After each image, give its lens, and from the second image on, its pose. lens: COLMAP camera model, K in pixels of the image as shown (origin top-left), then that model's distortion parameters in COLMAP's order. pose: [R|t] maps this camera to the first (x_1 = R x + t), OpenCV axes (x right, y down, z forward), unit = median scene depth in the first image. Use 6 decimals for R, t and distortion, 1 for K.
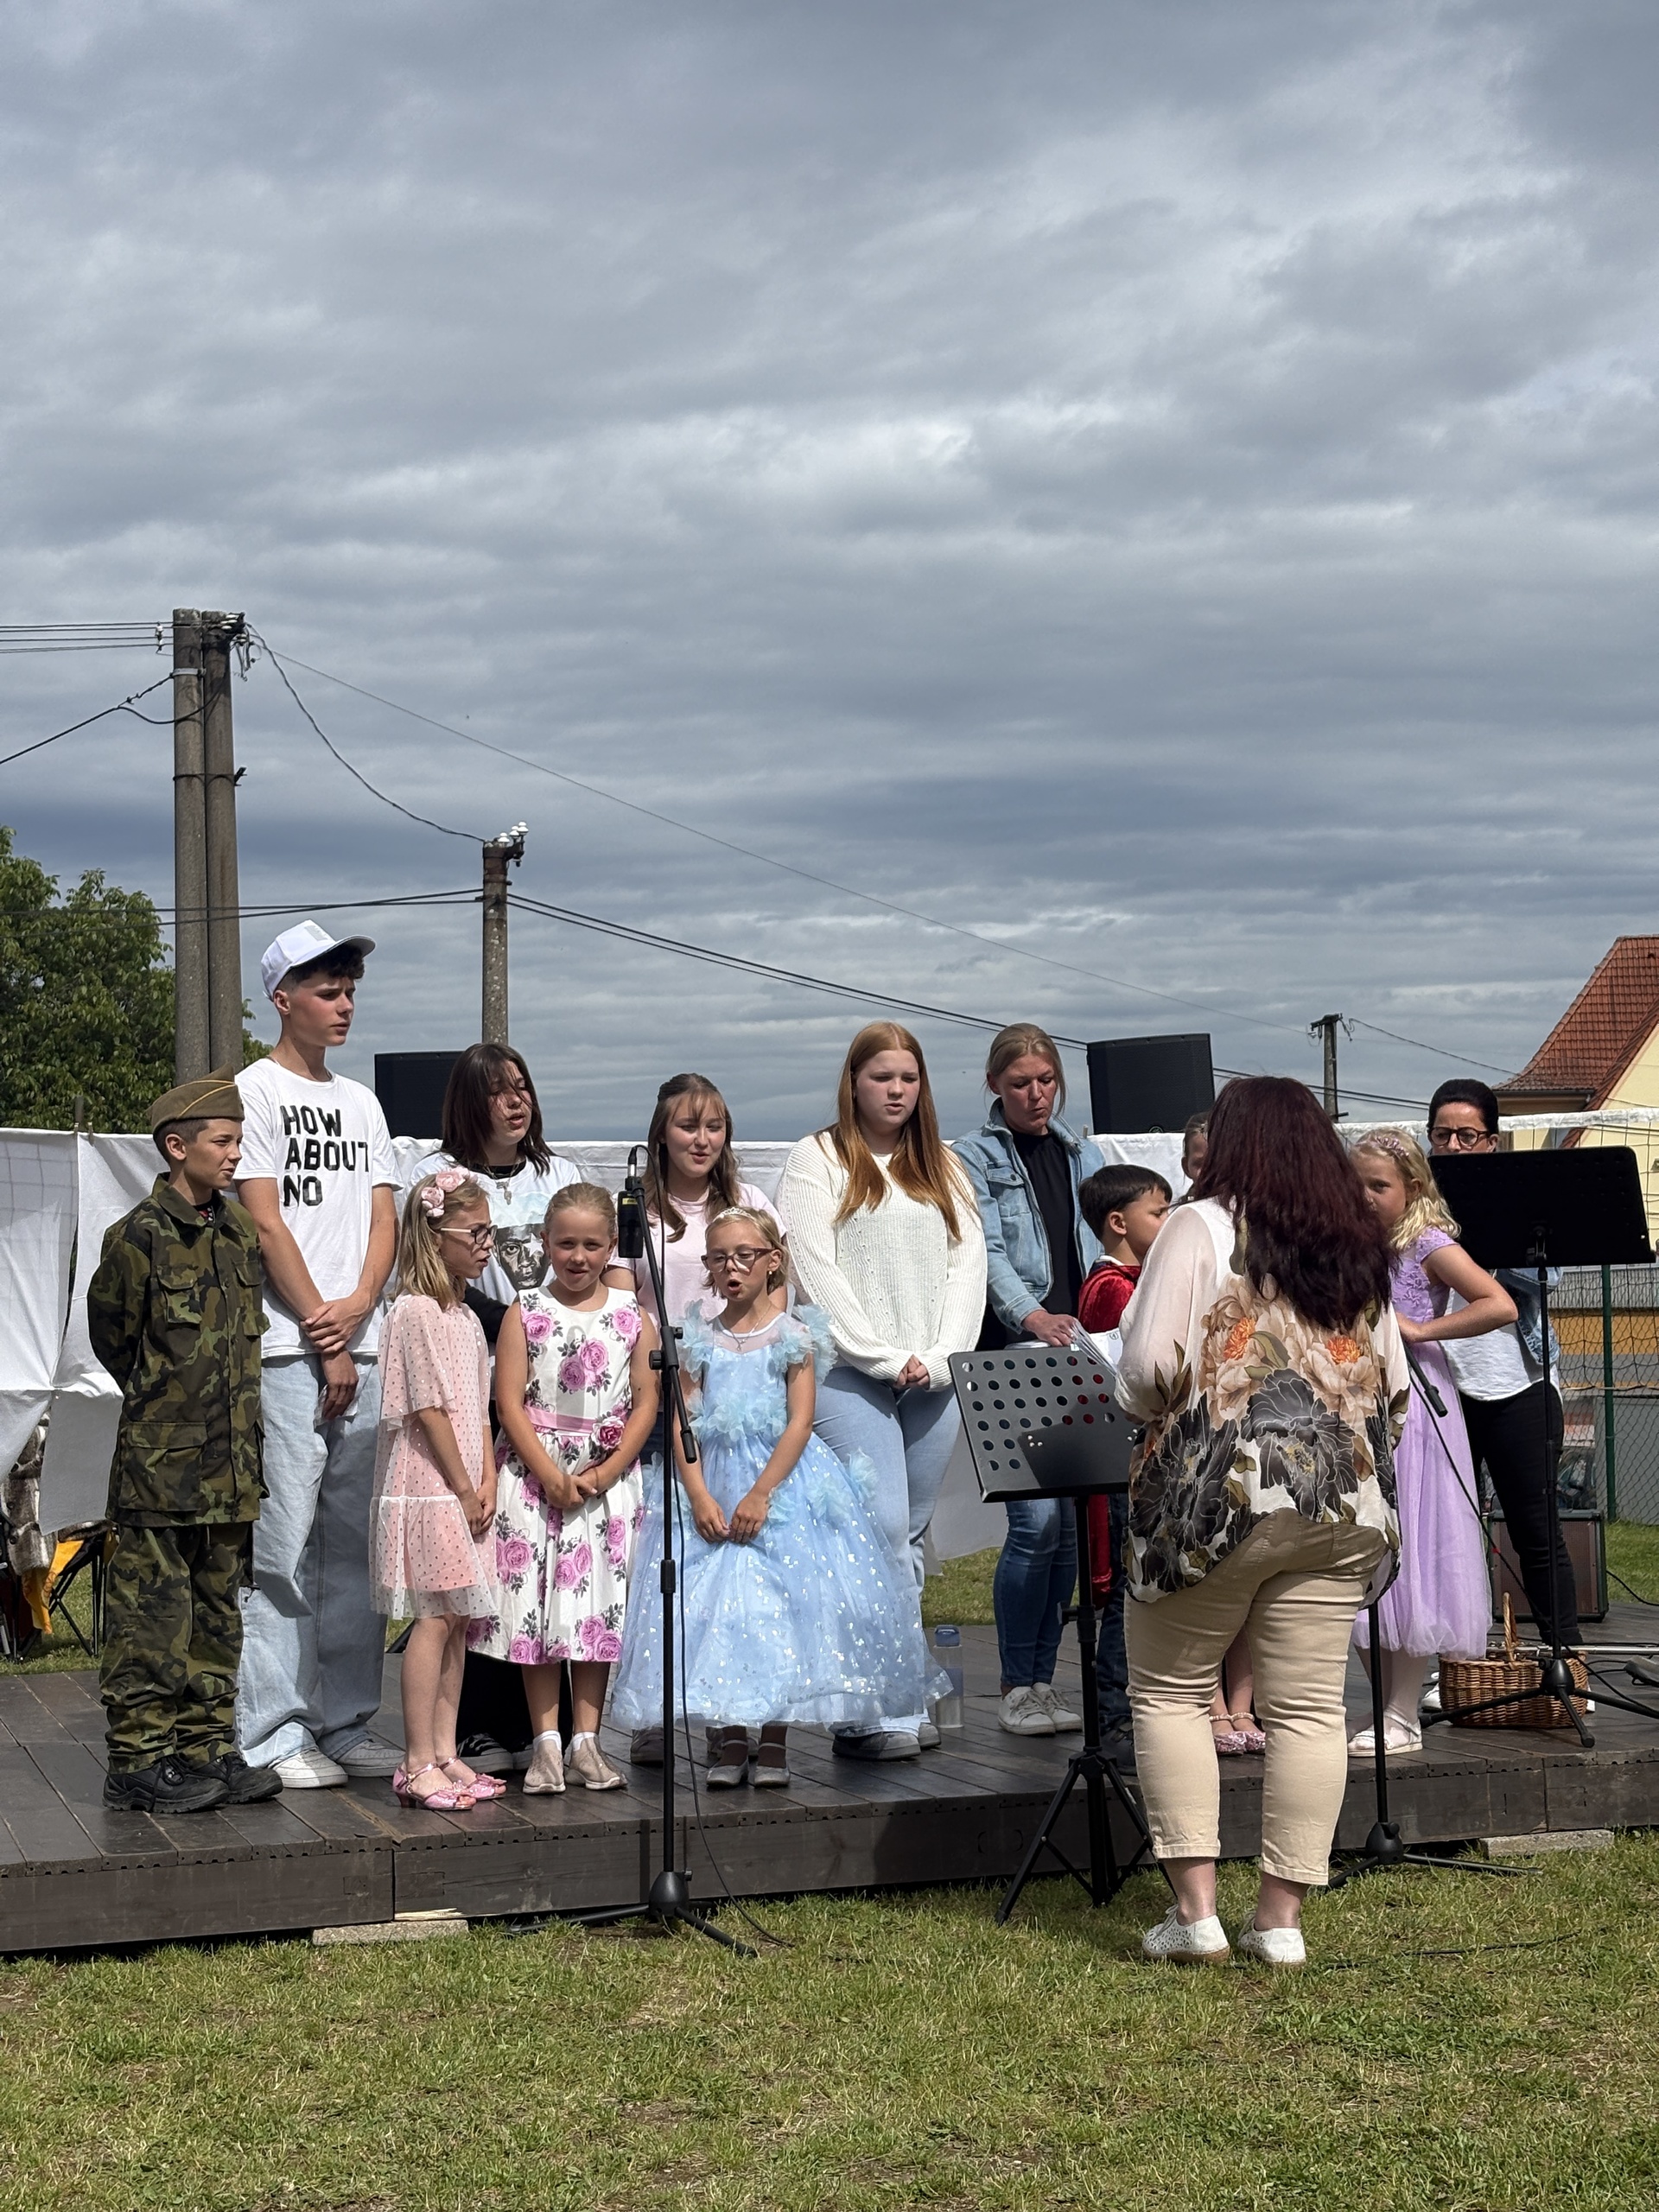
lens RADIAL K [[3311.5, 0, 818.0], [0, 3311.5, 1120.0], [0, 0, 1]] dist [0.042293, -0.080217]
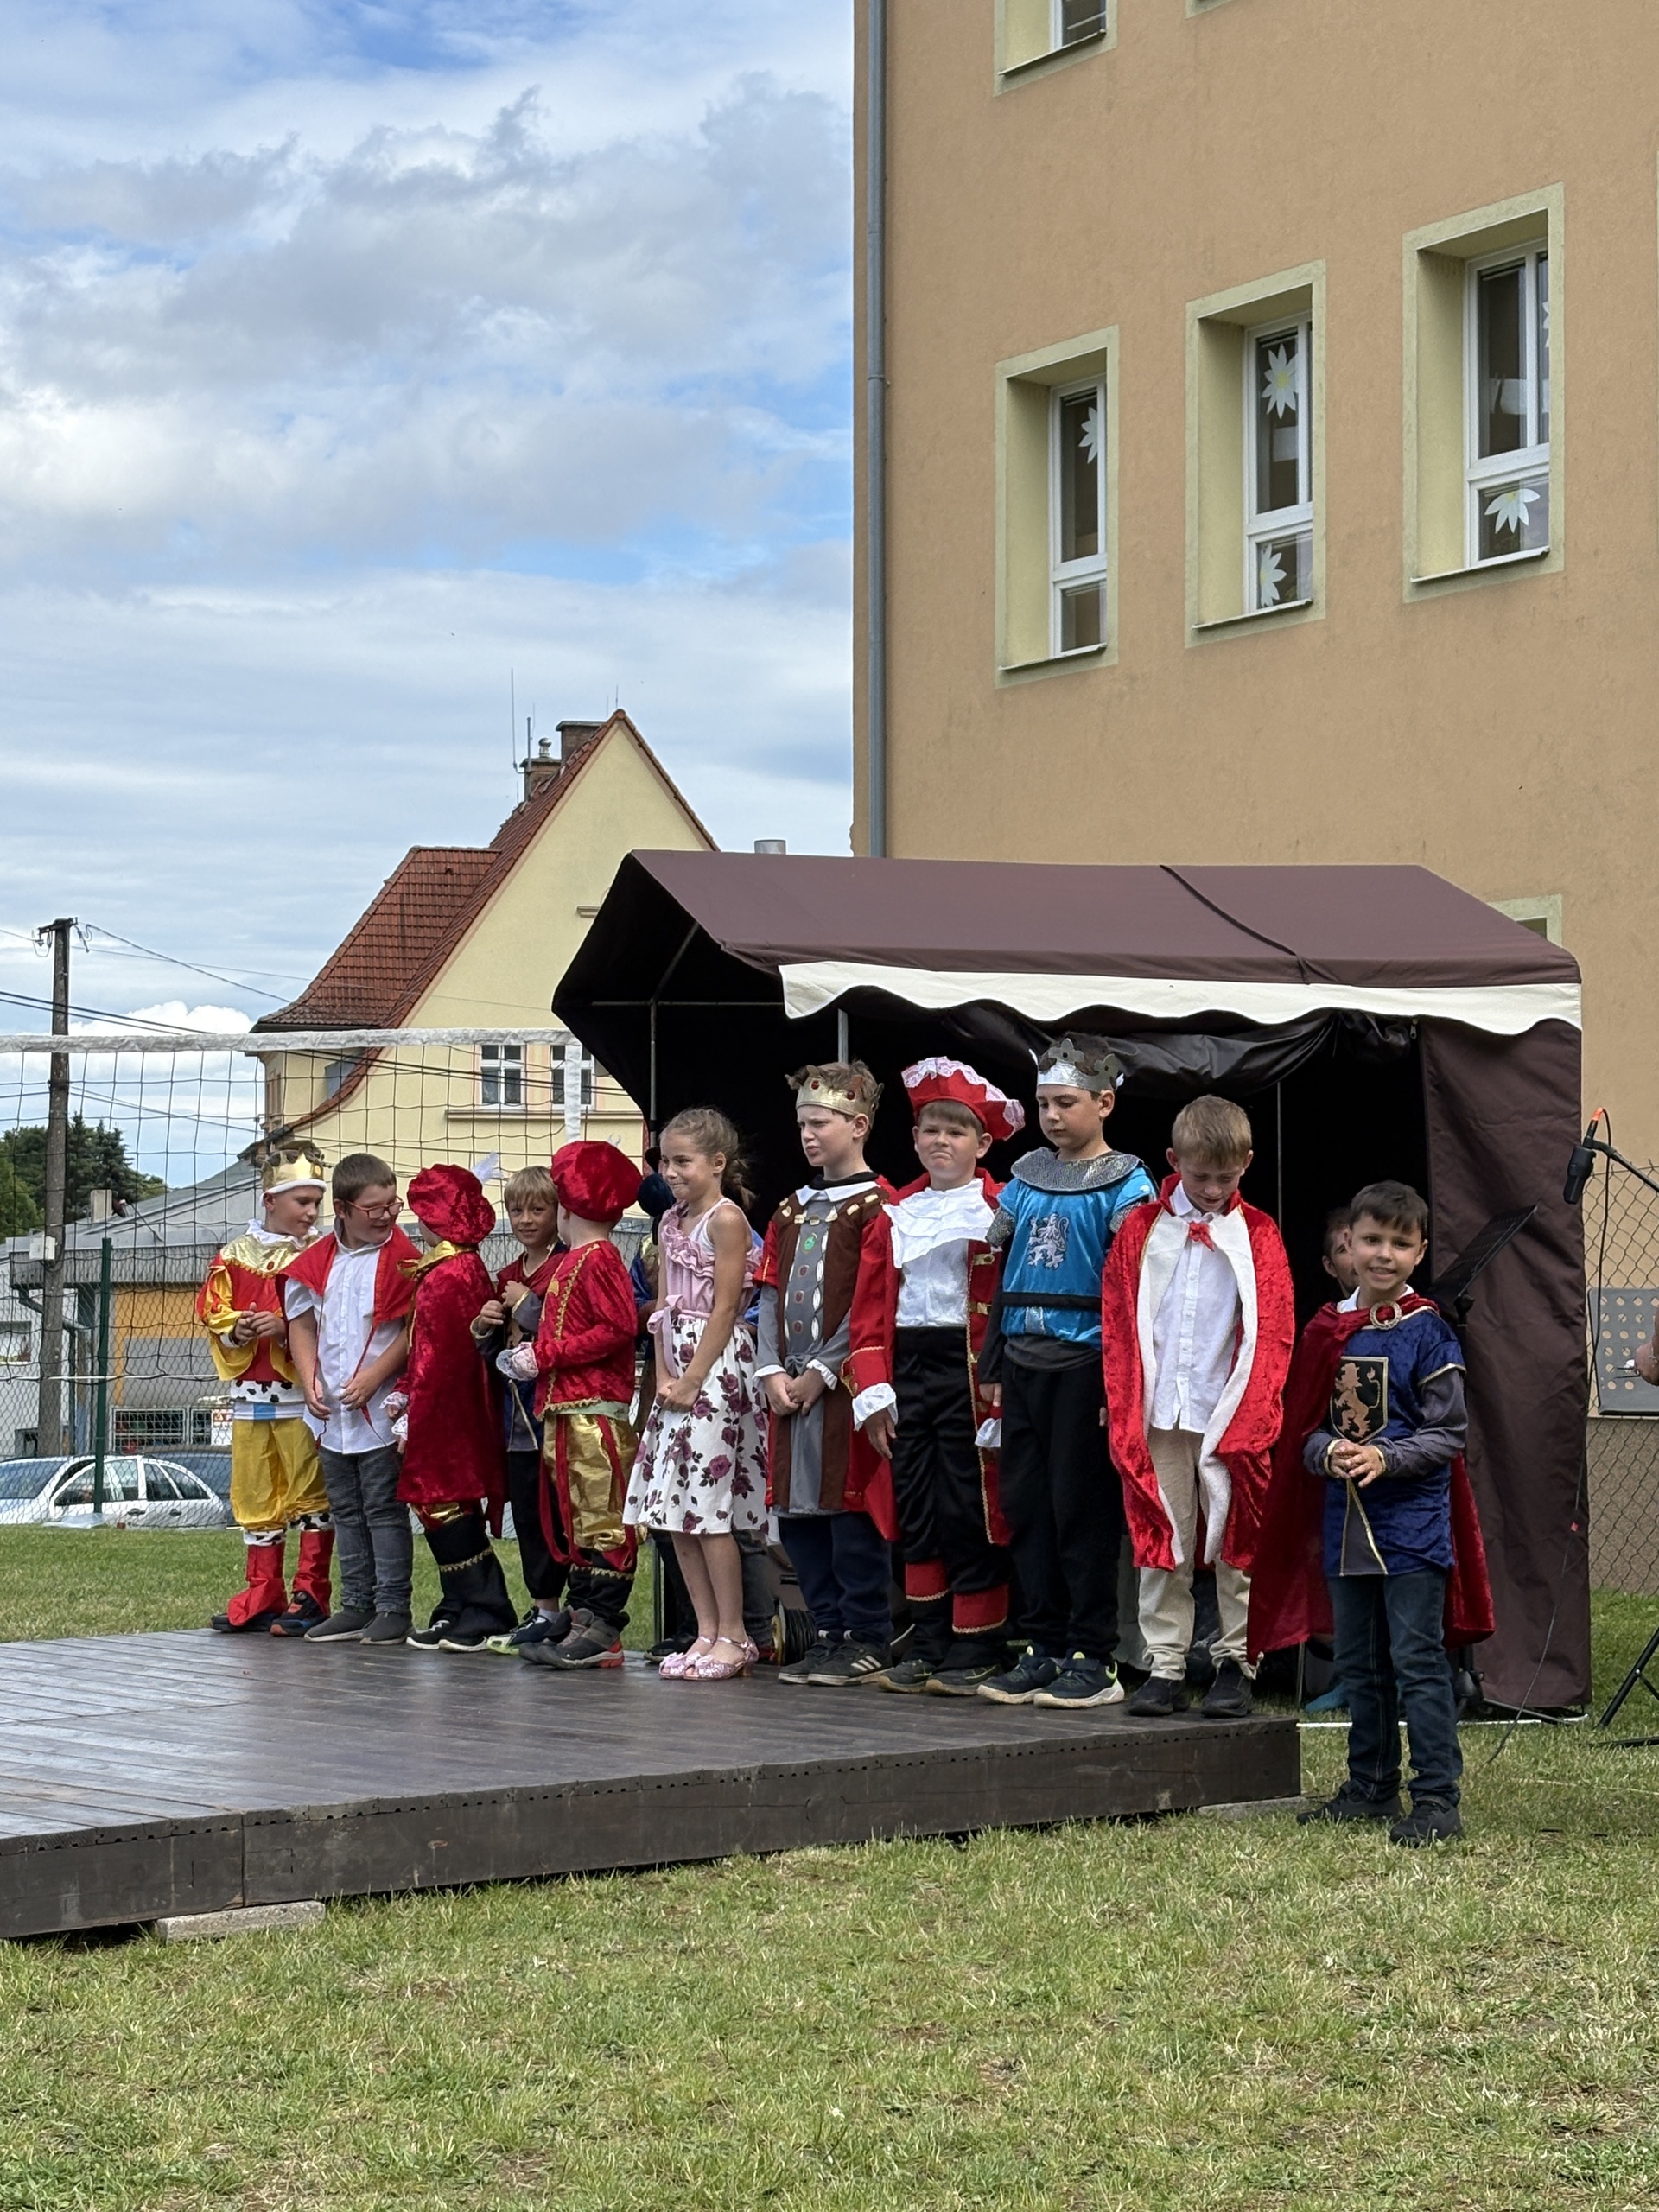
lens RADIAL K [[3989.3, 0, 913.4], [0, 3989.3, 1101.6], [0, 0, 1]] dist [0.139537, -1.035291]
pose [[0.934254, 0.028269, 0.355485, 0.025356], [-0.032381, 0.999460, 0.005621, 0.012421], [-0.355134, -0.016763, 0.934665, 0.056282]]
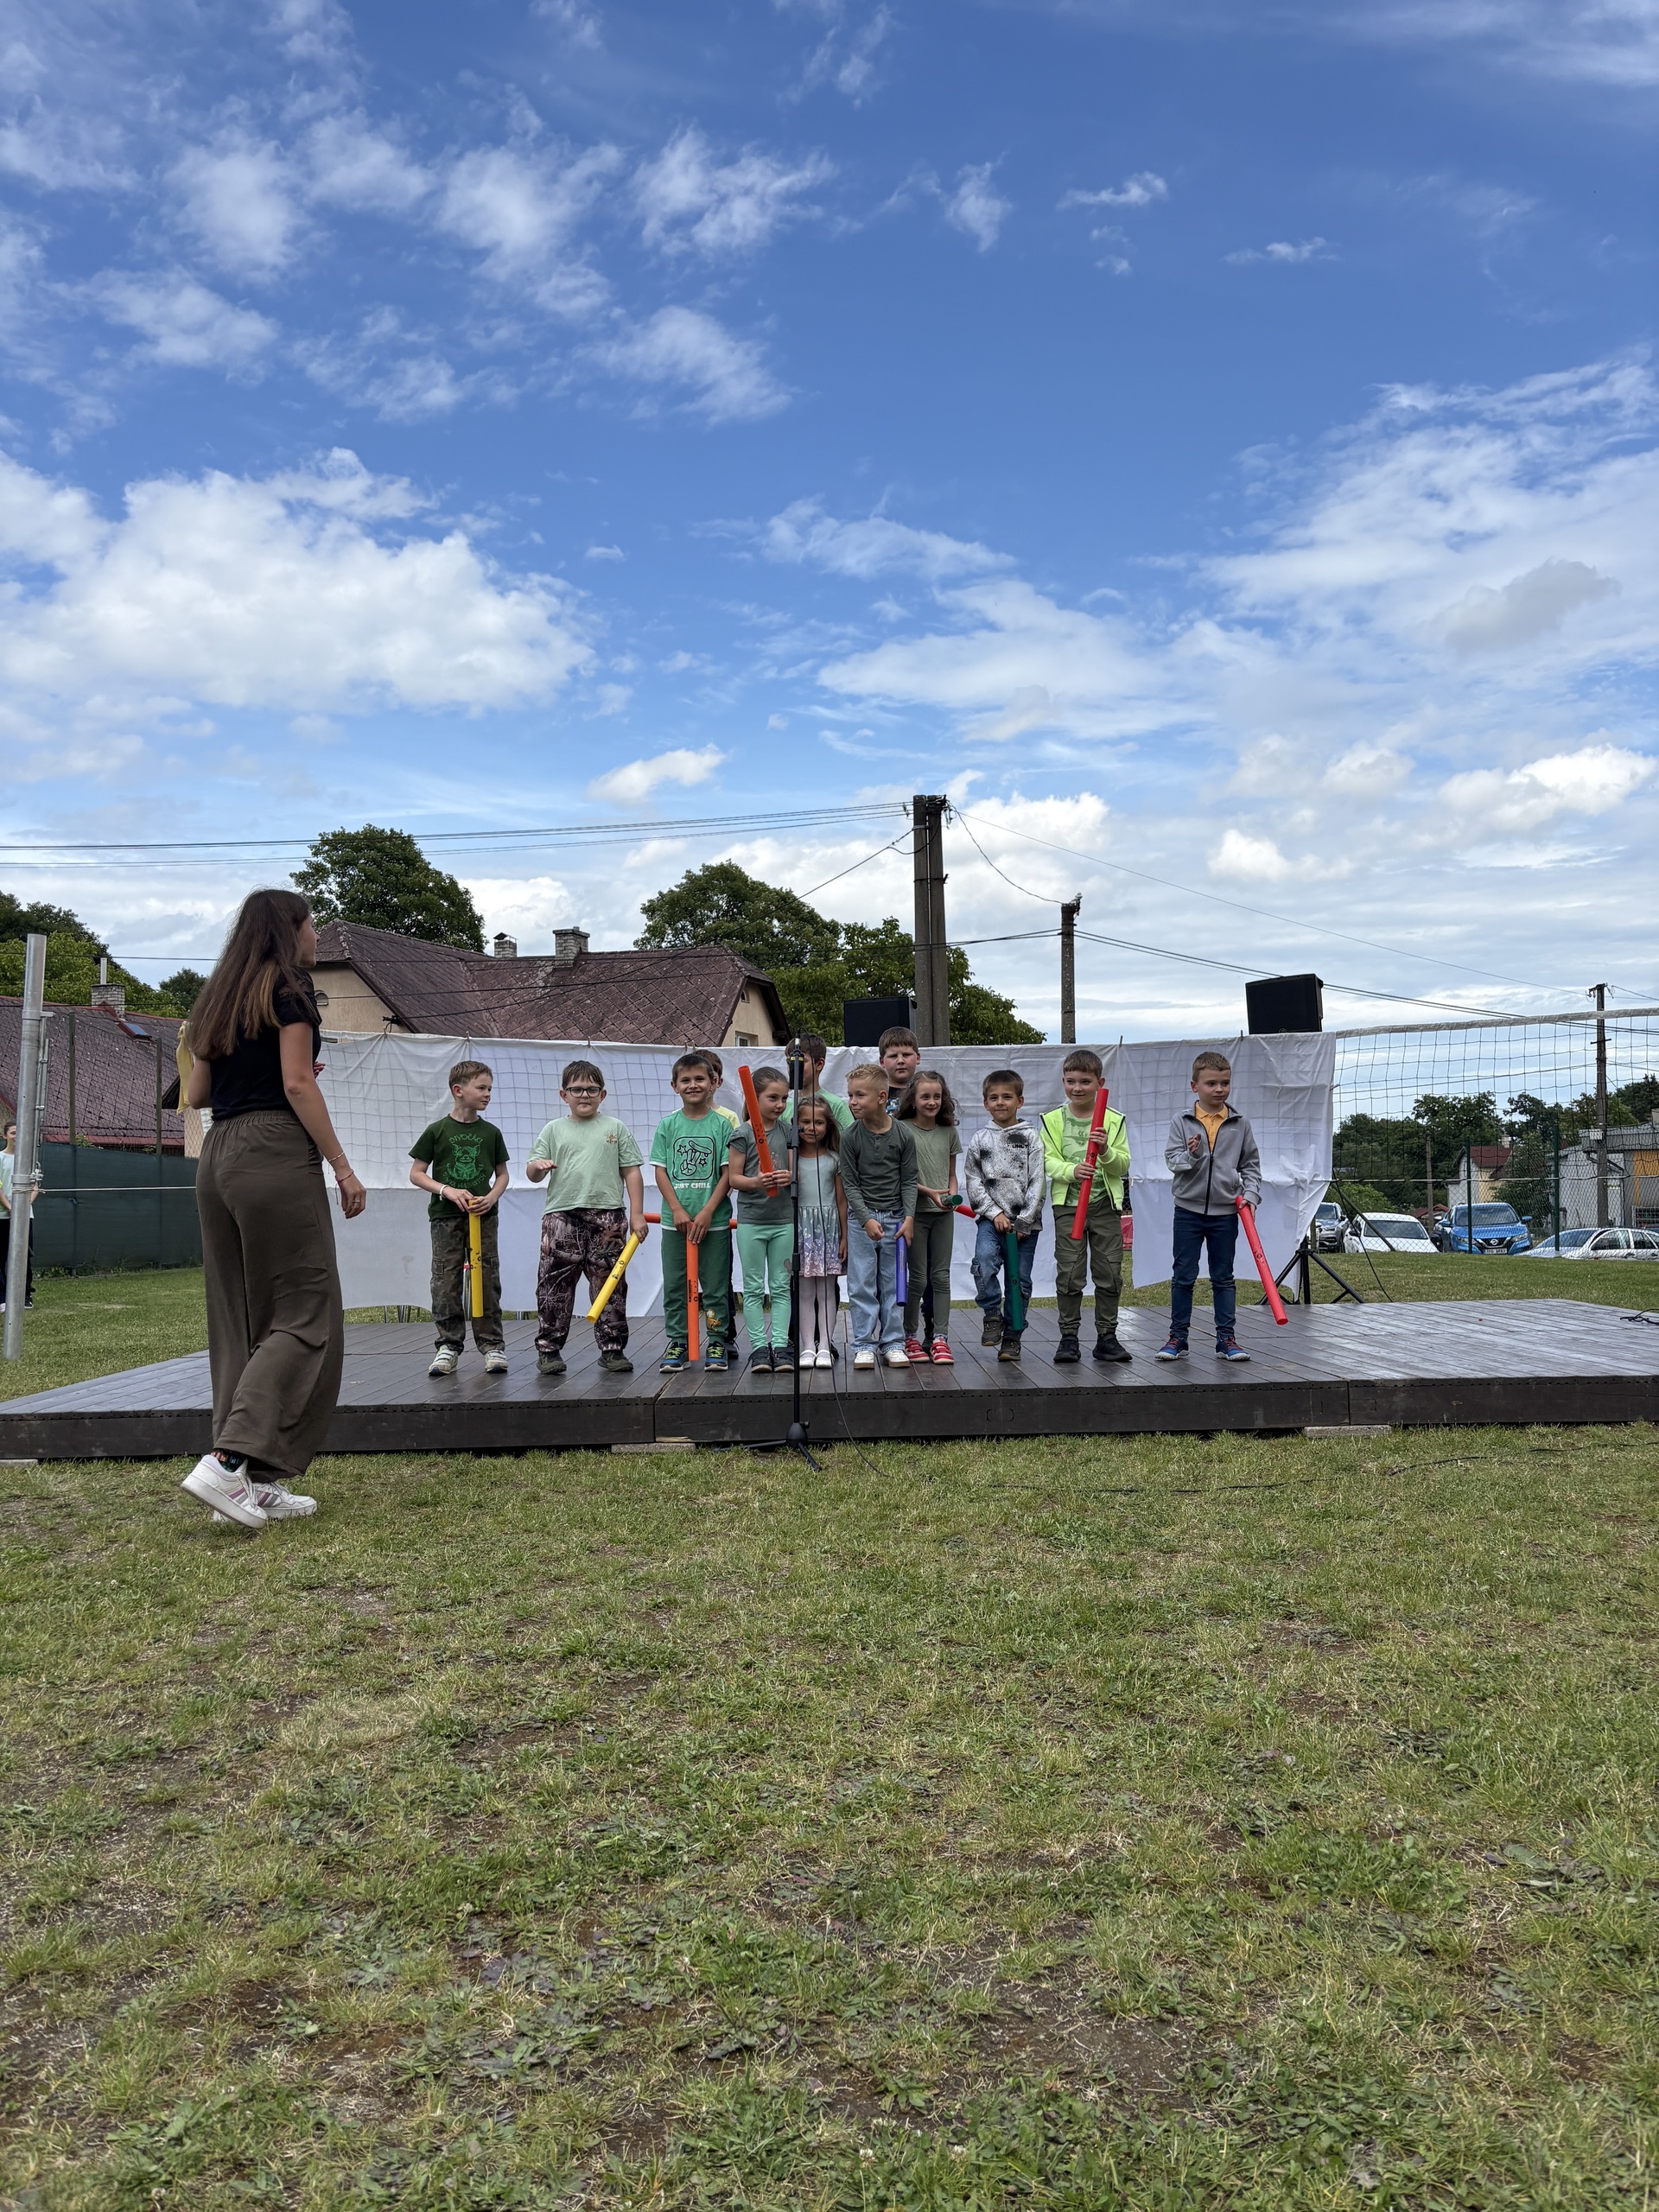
lens RADIAL K [[1654.7, 0, 829.0], [0, 1654.7, 1151.9], [0, 0, 1]] dist [0.052204, -0.076690]
pose [[0.955118, -0.004587, -0.296190, 0.234993], [0.020990, 0.998415, 0.052226, 0.029251], [0.295481, -0.056099, 0.953700, 0.138152]]
